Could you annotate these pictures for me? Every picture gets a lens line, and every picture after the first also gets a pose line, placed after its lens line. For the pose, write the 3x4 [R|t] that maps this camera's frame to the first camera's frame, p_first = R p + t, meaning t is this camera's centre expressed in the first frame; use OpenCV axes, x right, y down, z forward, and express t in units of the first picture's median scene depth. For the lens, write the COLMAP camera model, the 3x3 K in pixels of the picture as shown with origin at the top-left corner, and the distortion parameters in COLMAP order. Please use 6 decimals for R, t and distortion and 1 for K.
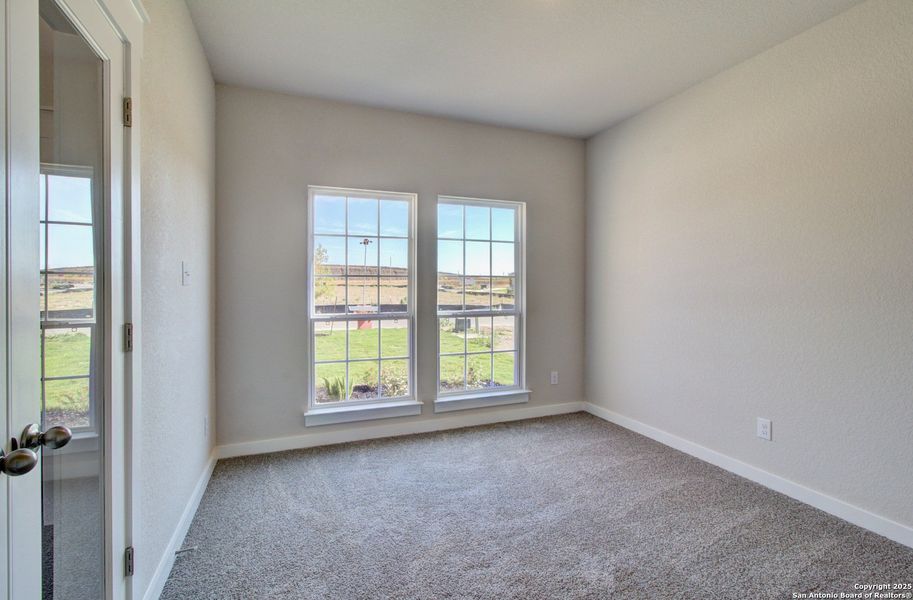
lens RADIAL K [[423.1, 0, 455.7], [0, 423.1, 291.4], [0, 0, 1]] dist [-0.000093, 0.000731]
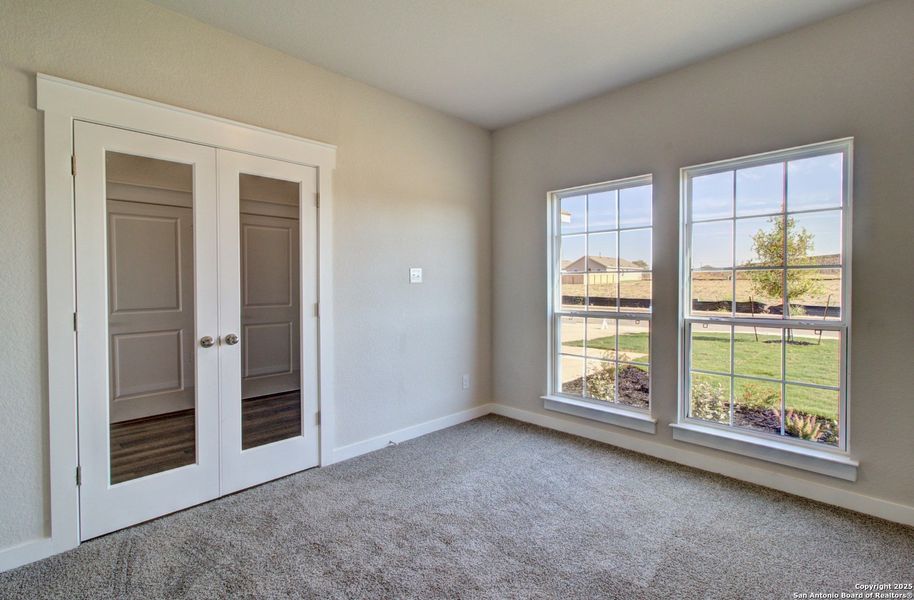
lens RADIAL K [[423.6, 0, 456.2], [0, 423.6, 291.4], [0, 0, 1]] dist [-0.000093, 0.000731]
pose [[0.397913, 0.007918, -0.917389, 0.544142], [-0.000534, 0.999965, 0.008399, -0.002807], [0.917423, -0.002853, 0.397904, 0.307414]]
